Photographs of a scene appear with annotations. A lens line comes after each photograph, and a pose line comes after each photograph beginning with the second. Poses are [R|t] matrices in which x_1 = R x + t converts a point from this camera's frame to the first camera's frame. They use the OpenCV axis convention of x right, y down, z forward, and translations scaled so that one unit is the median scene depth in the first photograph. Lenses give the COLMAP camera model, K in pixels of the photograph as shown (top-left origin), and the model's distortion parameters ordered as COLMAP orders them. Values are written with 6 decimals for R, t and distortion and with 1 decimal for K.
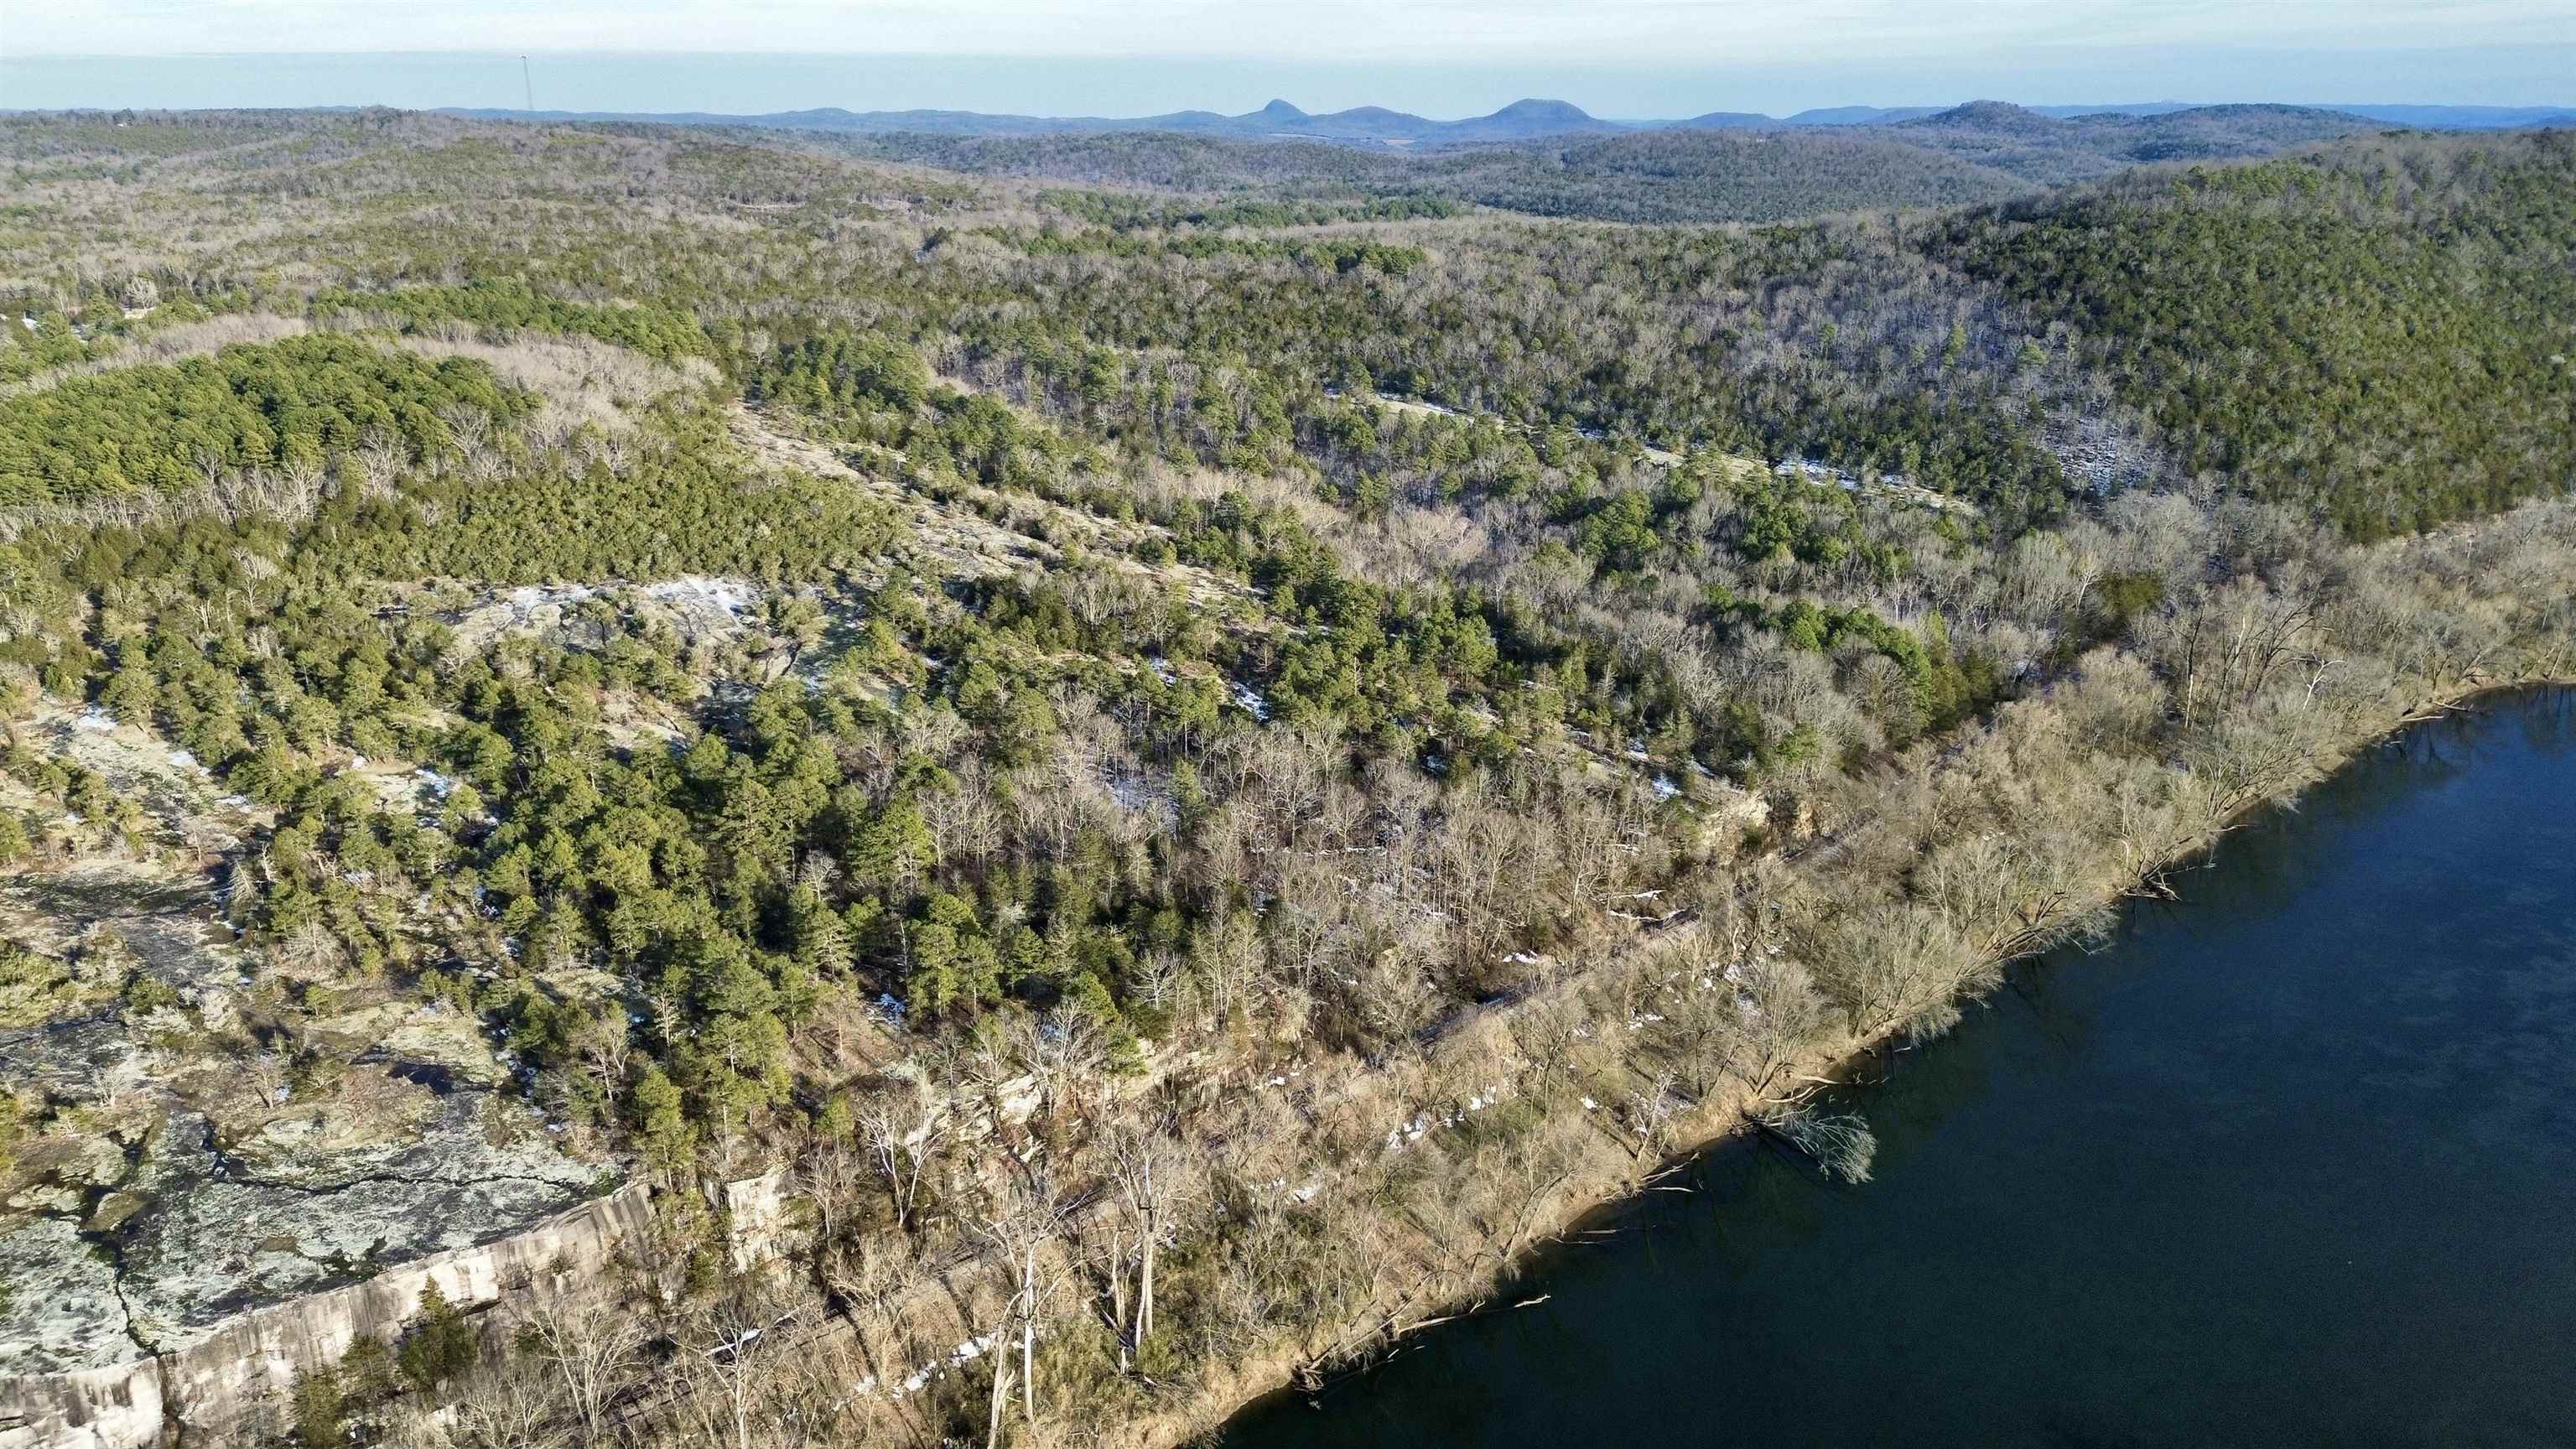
lens RADIAL K [[1817.7, 0, 1287.8], [0, 1817.7, 716.0], [0, 0, 1]] dist [0.000337, -0.001890]
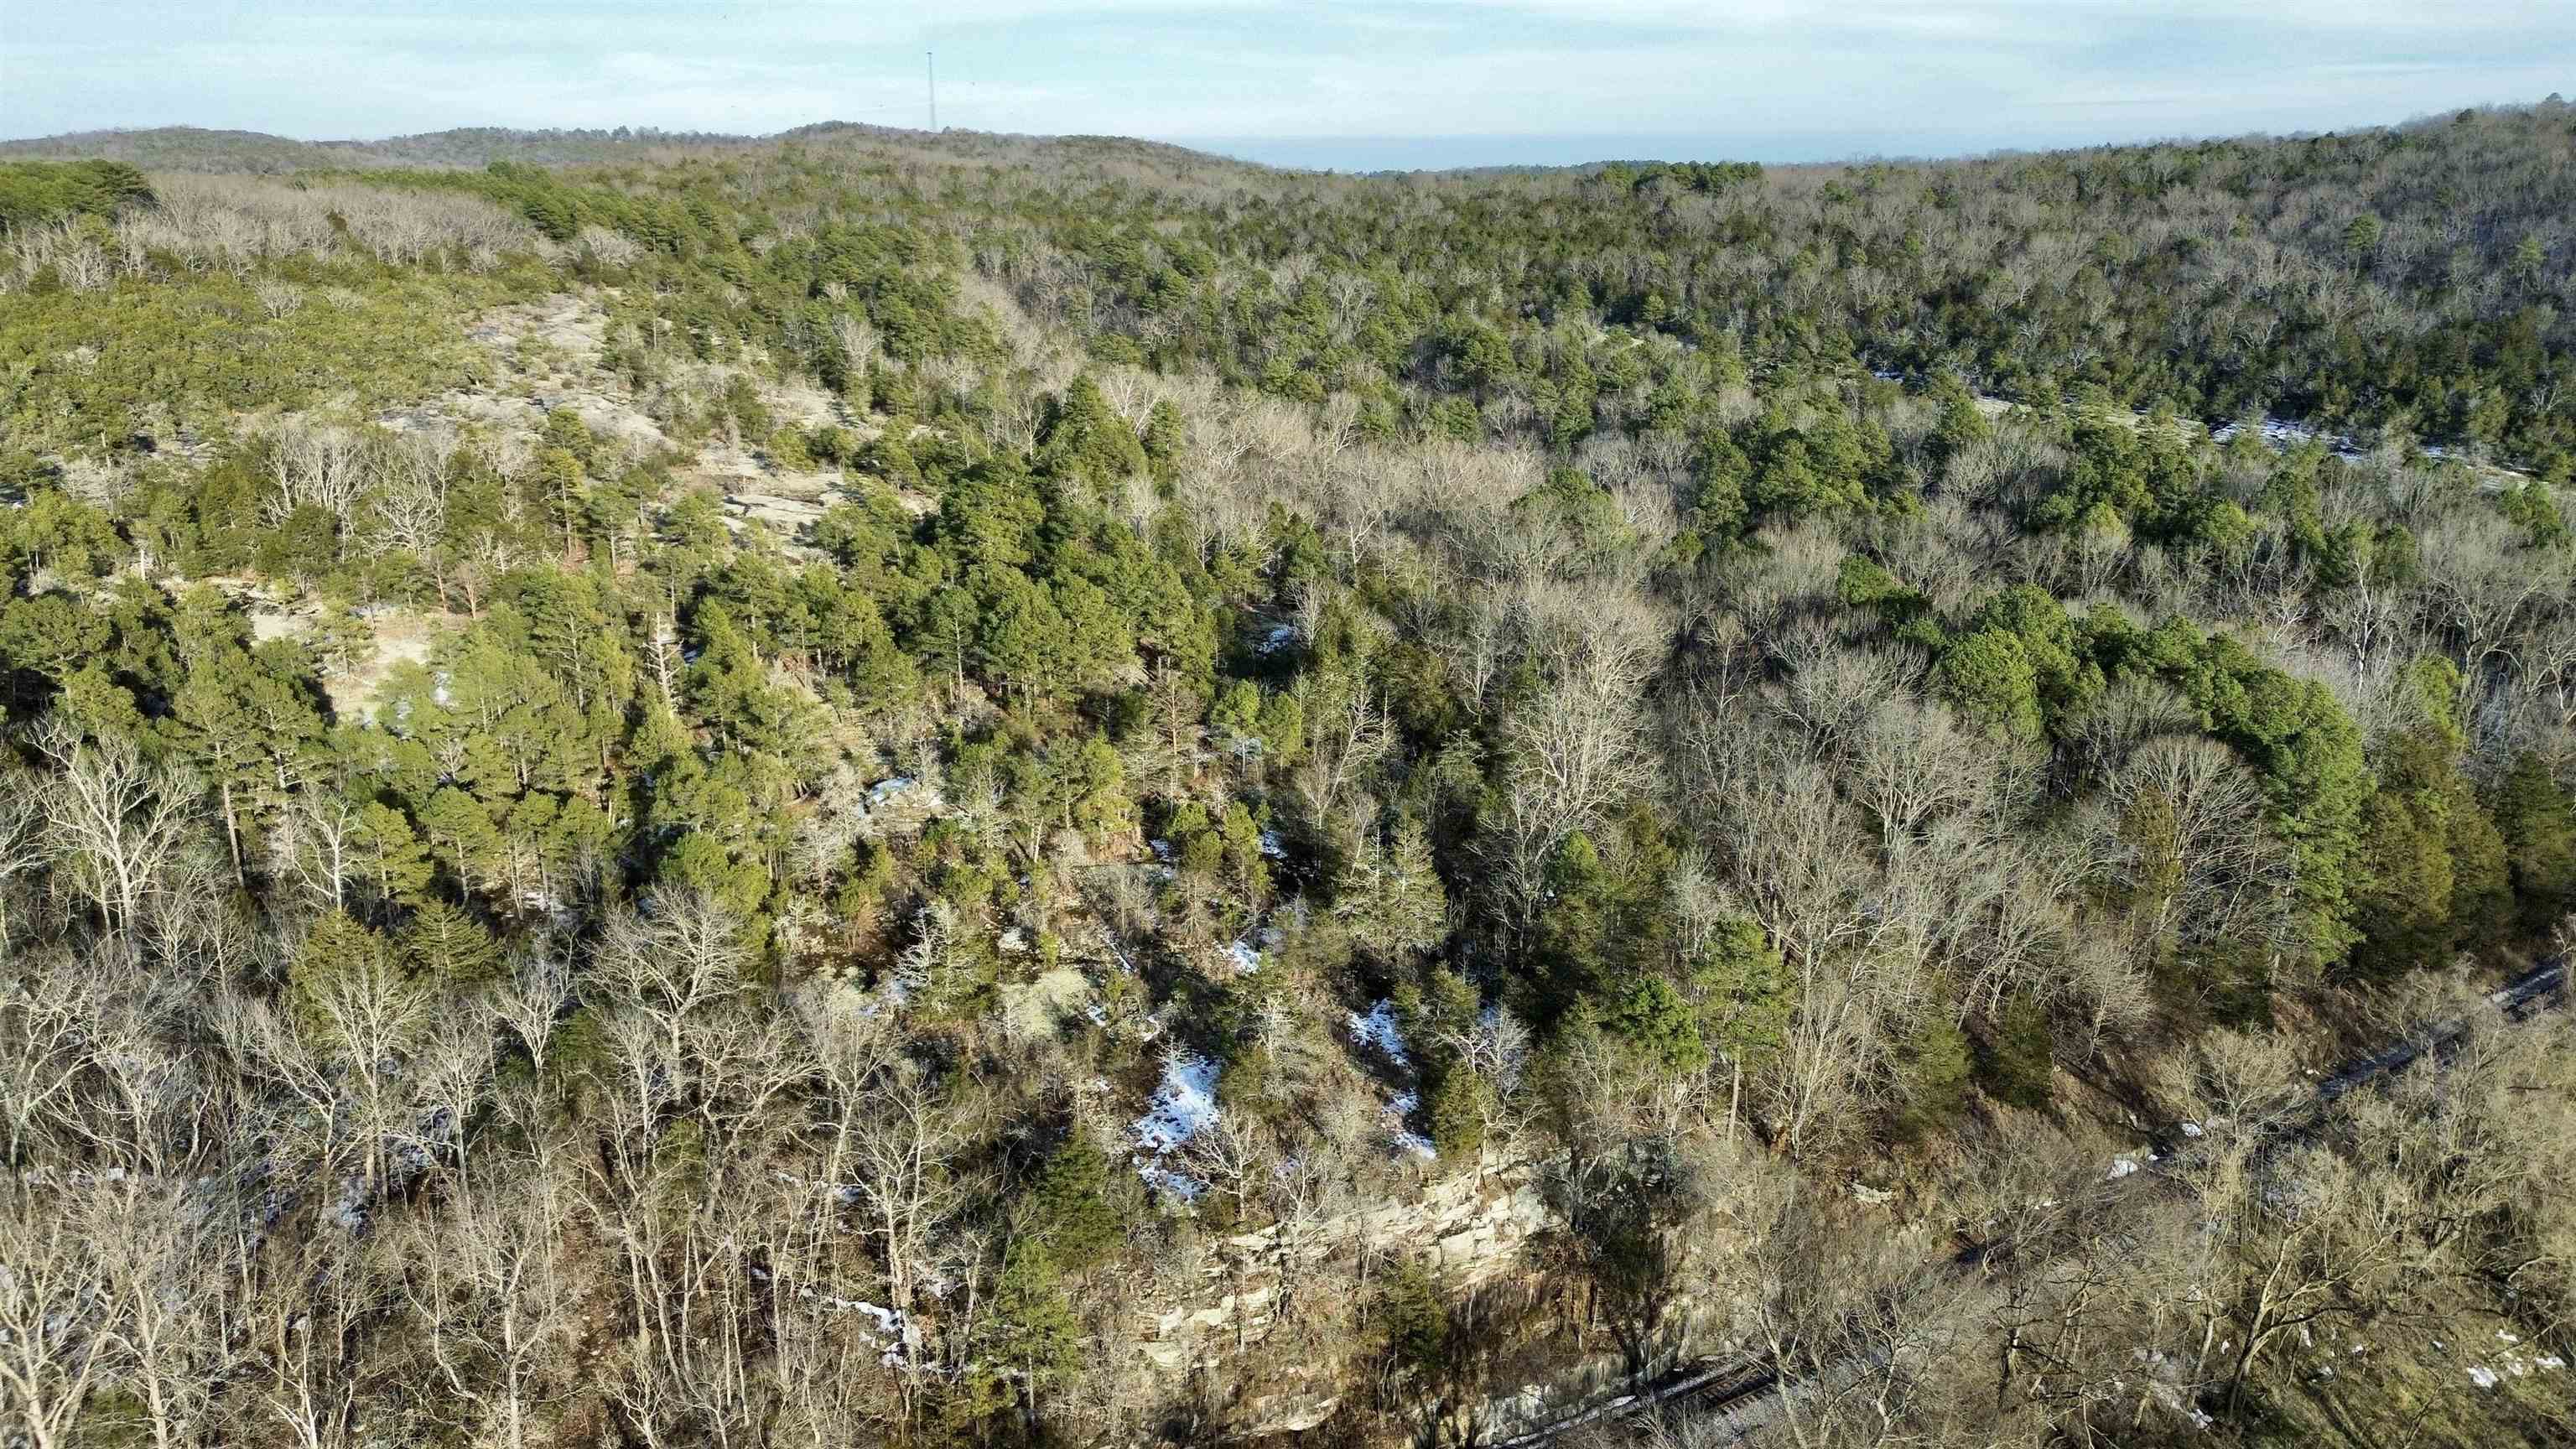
lens RADIAL K [[1817.7, 0, 1287.8], [0, 1817.7, 735.2], [0, 0, 1]] dist [0.000337, -0.001890]
pose [[0.956169, 0.083110, -0.280775, 0.157561], [-0.091526, 0.995658, -0.016973, -0.007649], [0.278145, 0.041928, 0.959624, 0.379880]]
